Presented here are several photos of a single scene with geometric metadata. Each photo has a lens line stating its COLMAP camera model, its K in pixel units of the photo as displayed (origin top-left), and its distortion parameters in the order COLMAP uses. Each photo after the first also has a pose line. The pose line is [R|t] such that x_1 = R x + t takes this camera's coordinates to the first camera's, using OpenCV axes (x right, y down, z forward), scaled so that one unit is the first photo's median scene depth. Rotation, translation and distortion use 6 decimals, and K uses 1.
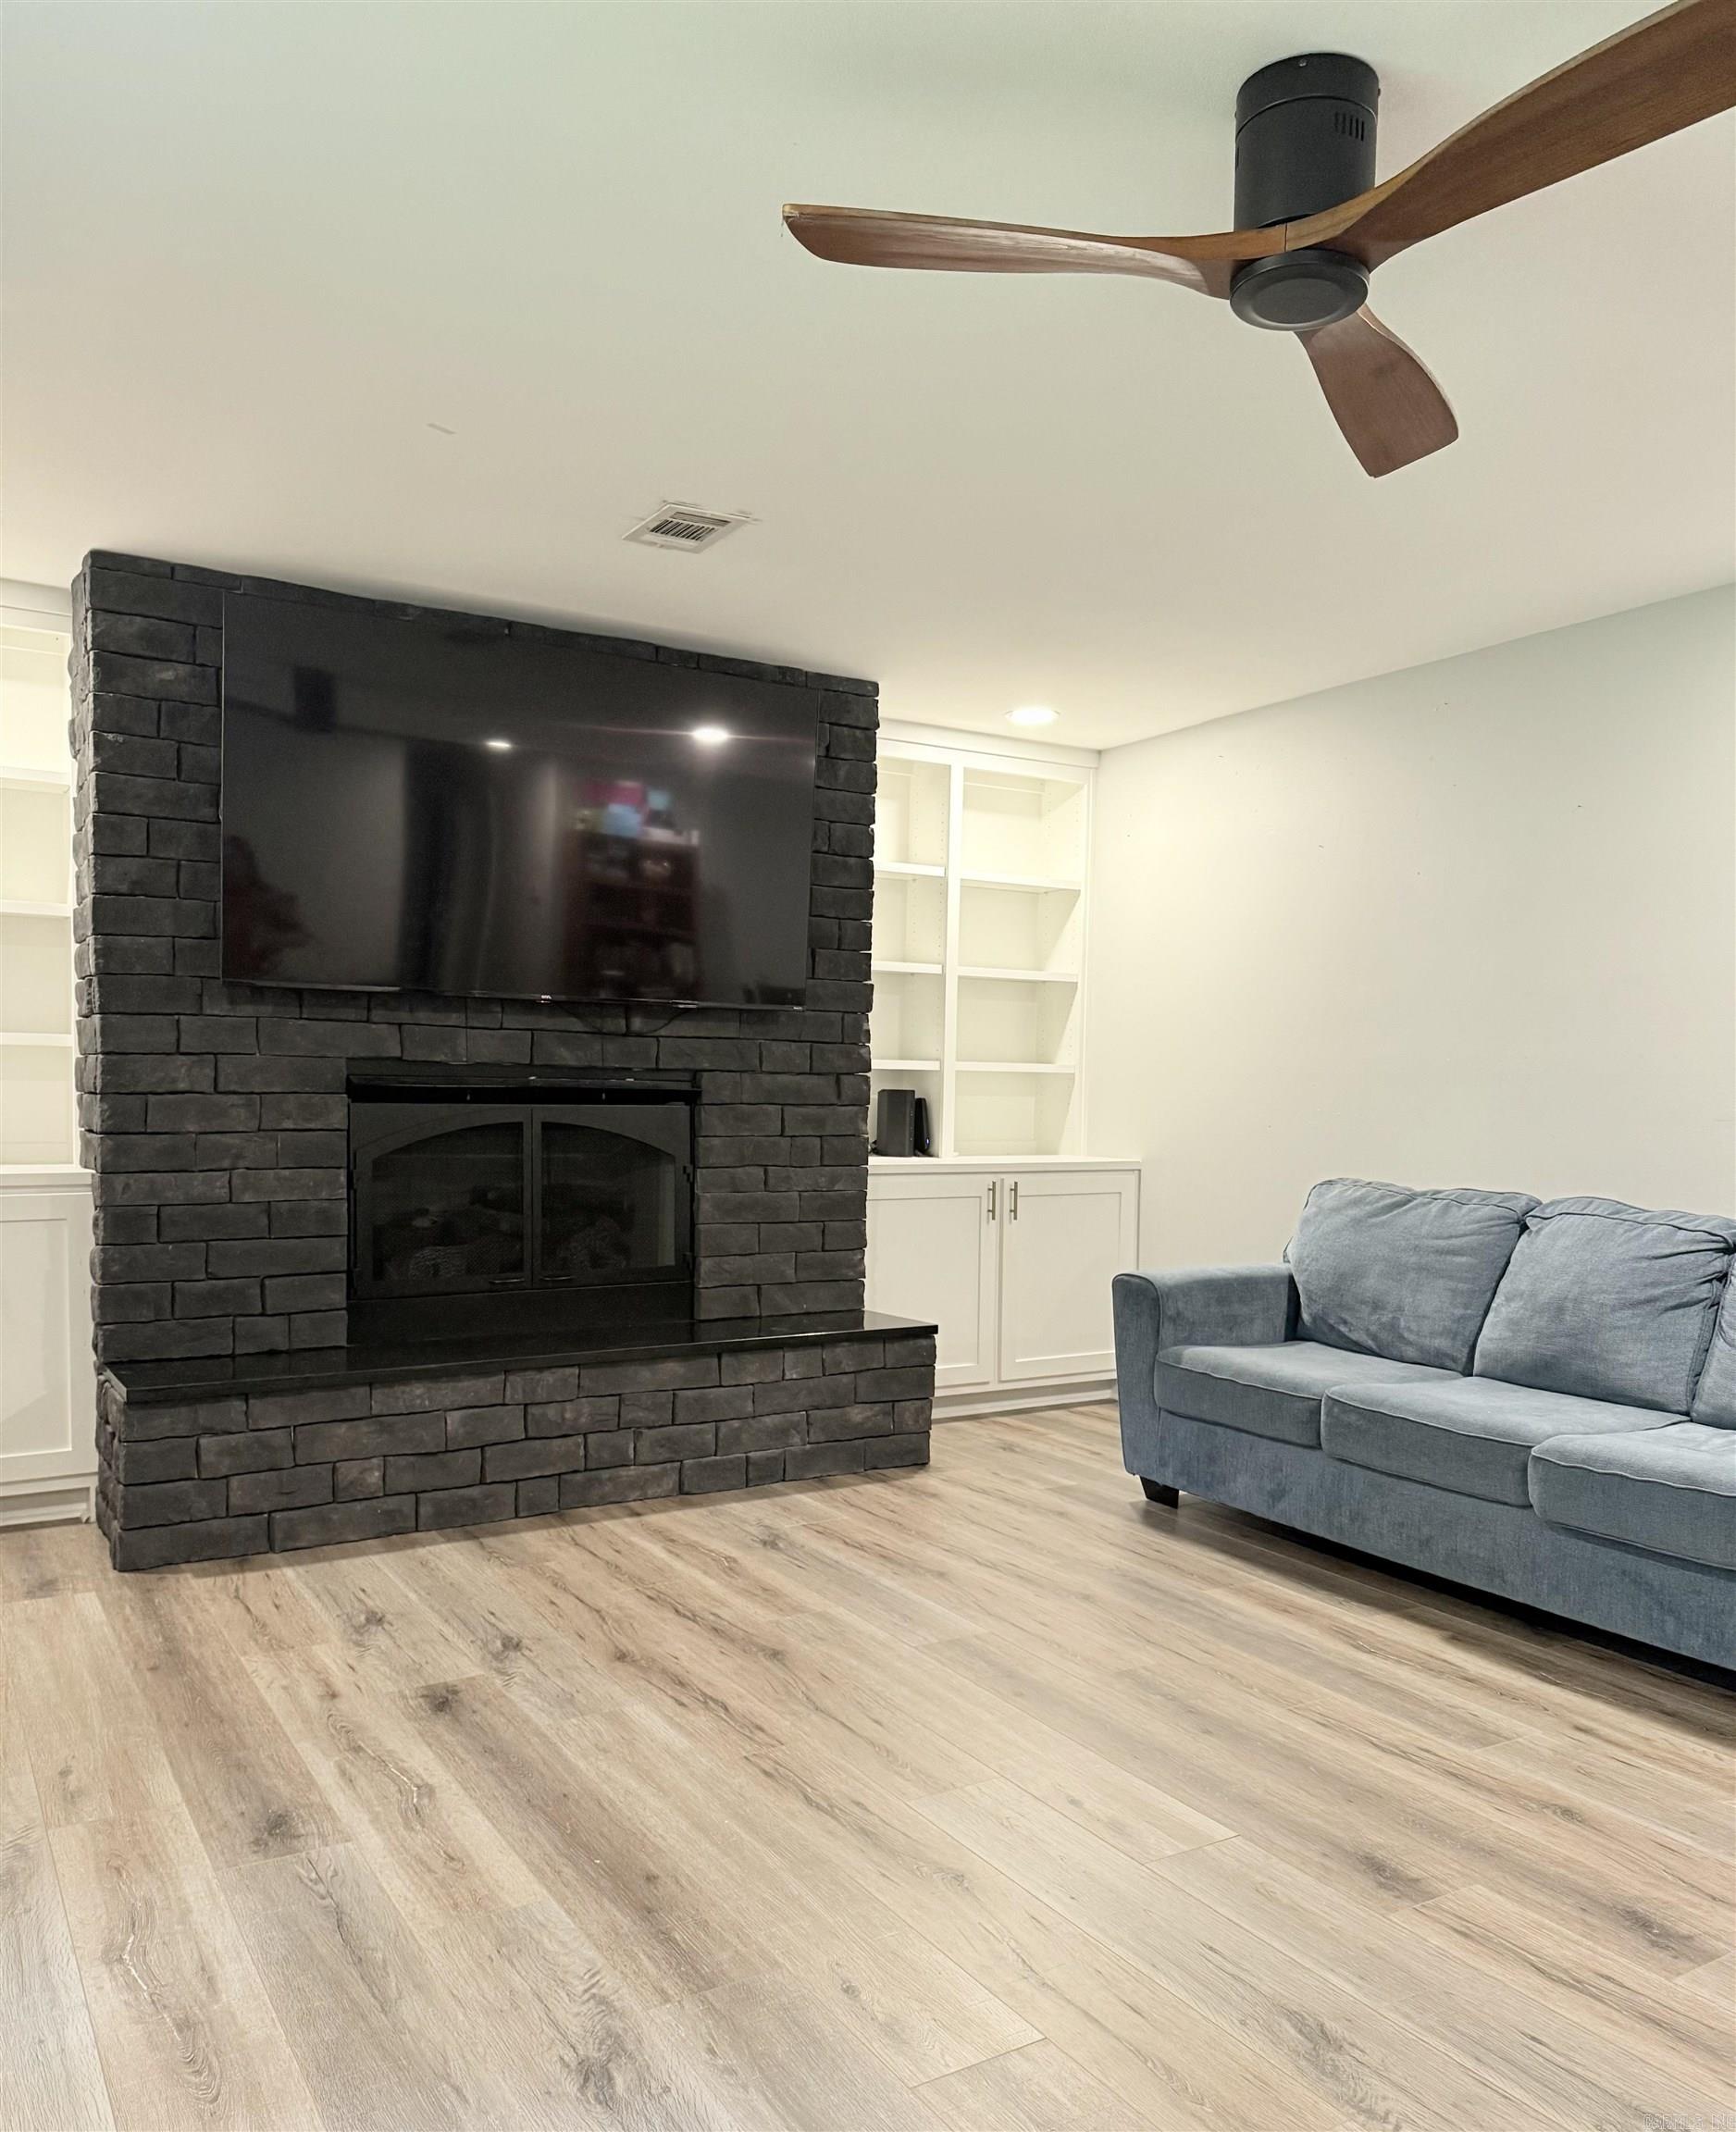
lens RADIAL K [[1660.9, 0, 874.2], [0, 1660.9, 1163.2], [0, 0, 1]] dist [0.006906, 0.001760]
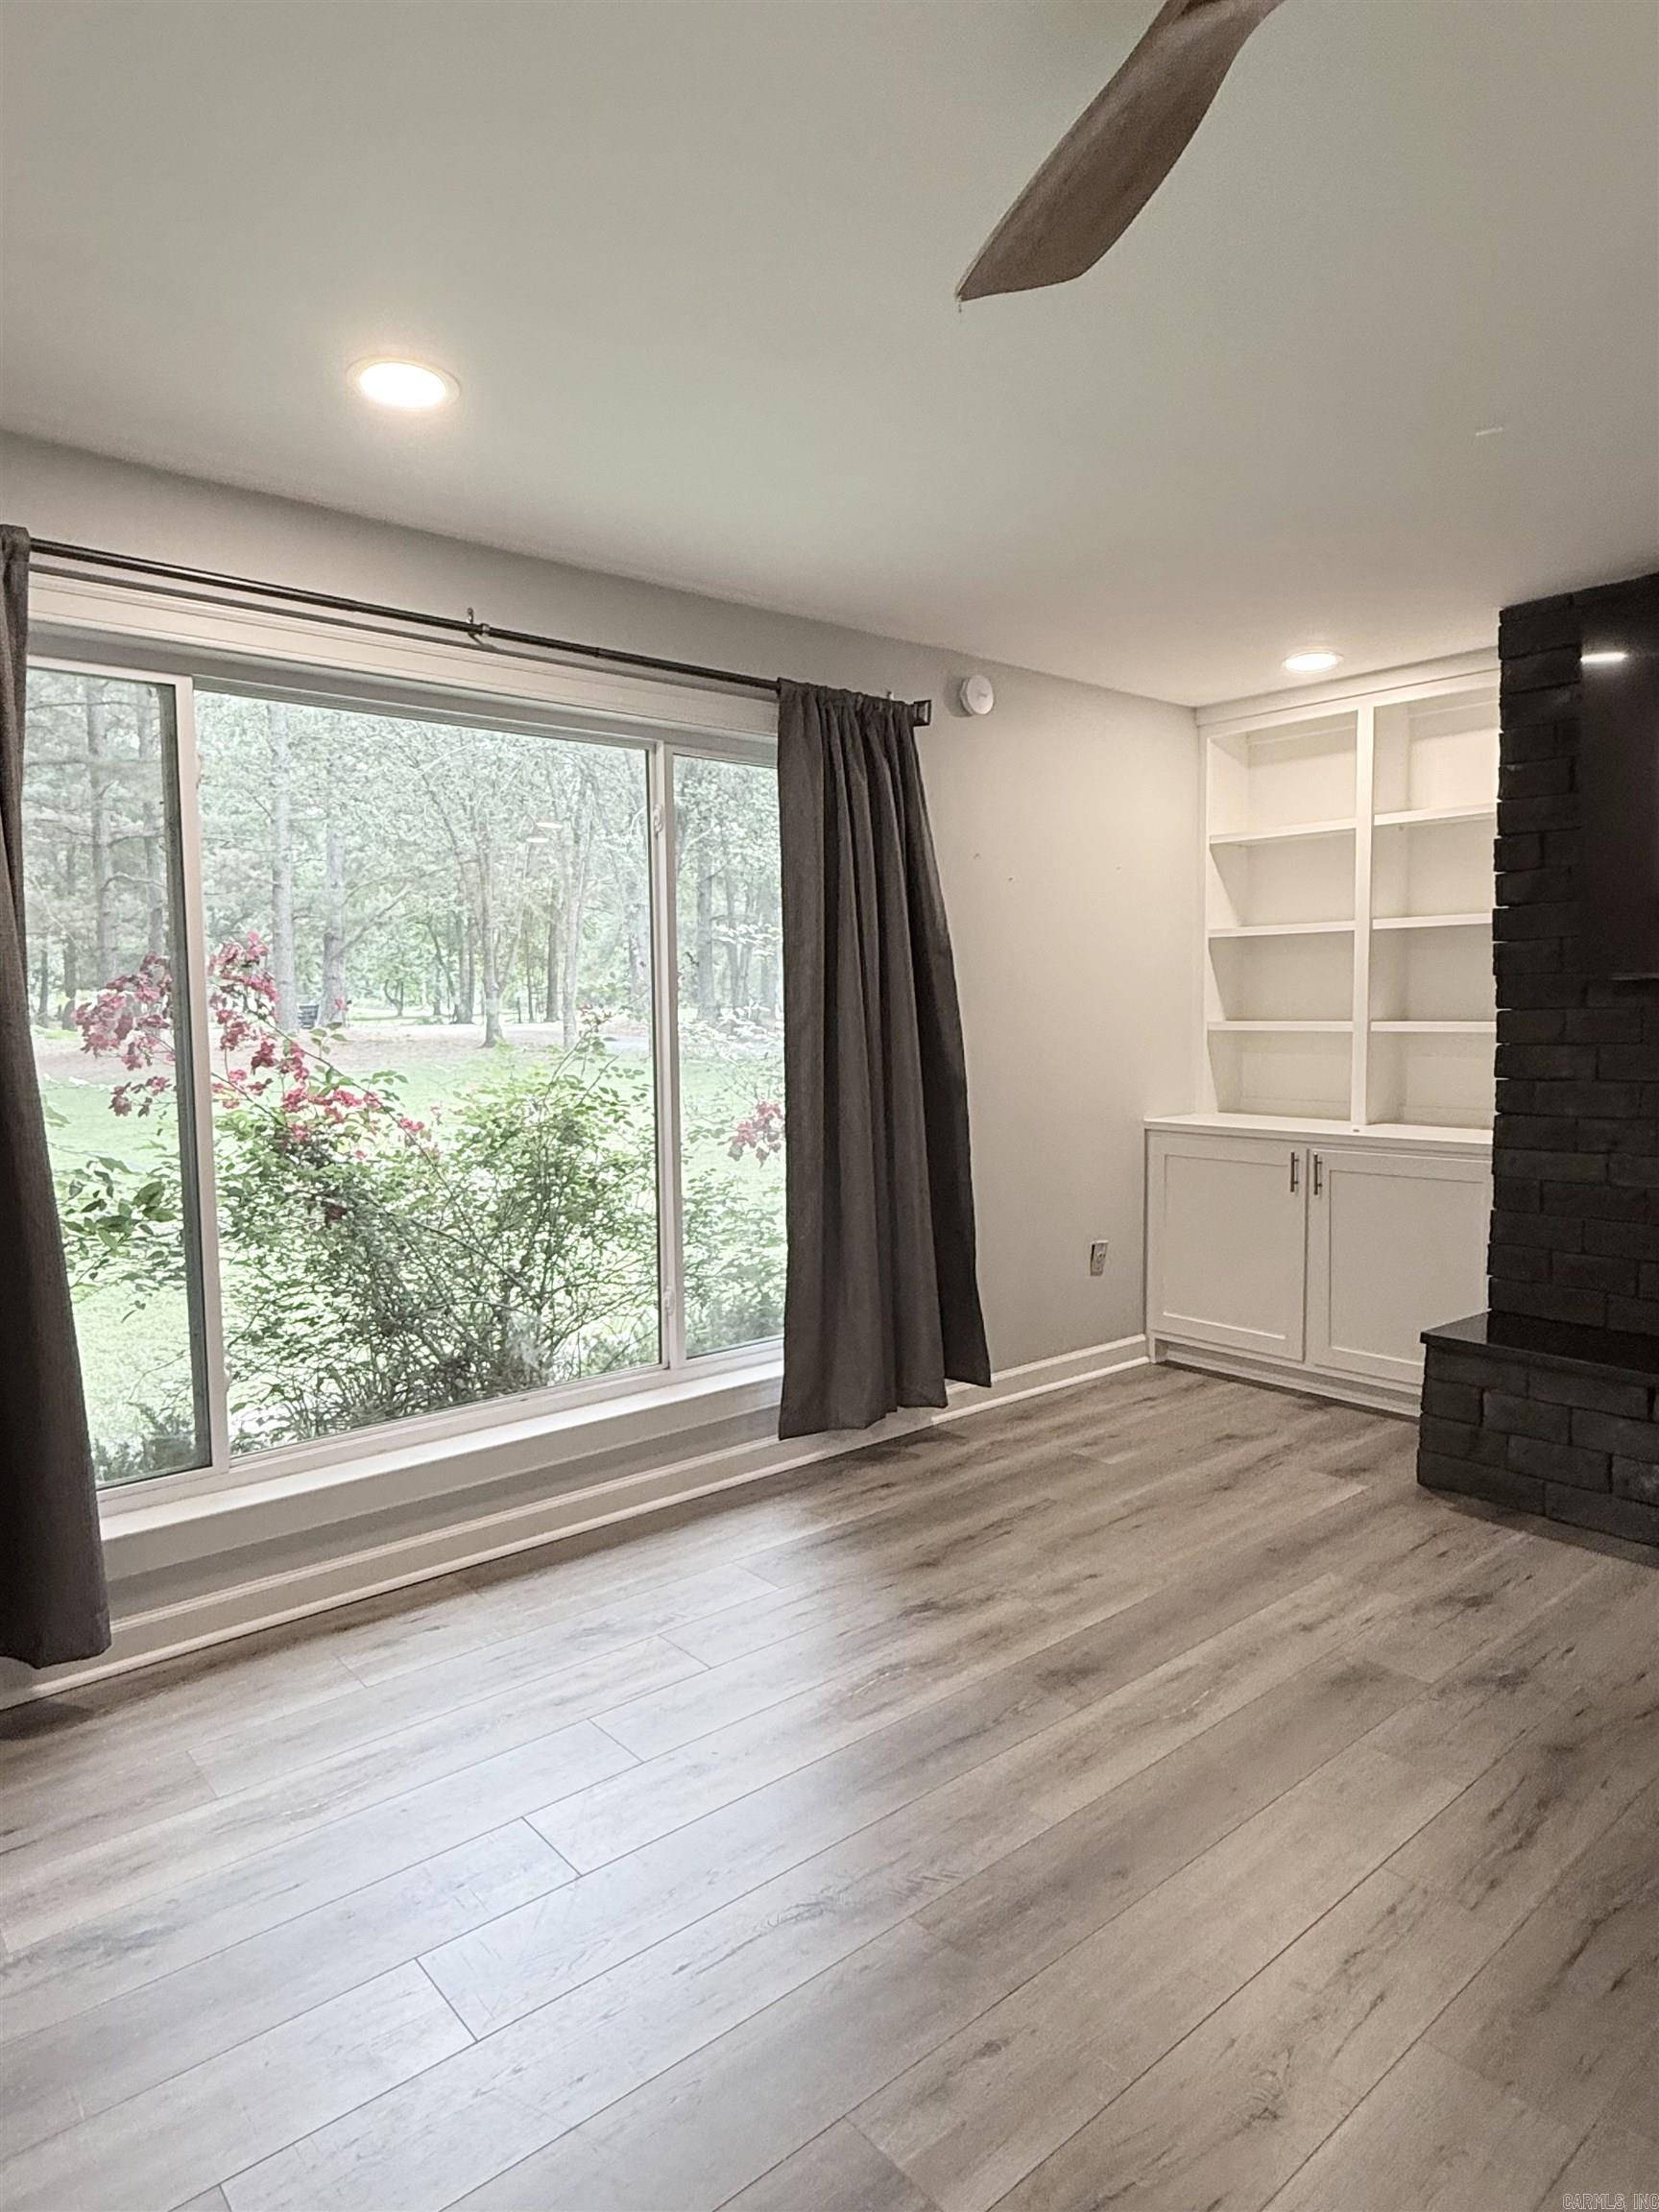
lens RADIAL K [[1298.9, 0, 829.5], [0, 1298.9, 1106.0], [0, 0, 1]] dist [0.001889, 0.000052]
pose [[0.149514, 0.051688, -0.987408, 0.405814], [-0.032651, 0.998346, 0.047317, -0.056679], [0.988220, 0.025165, 0.150955, 0.451048]]
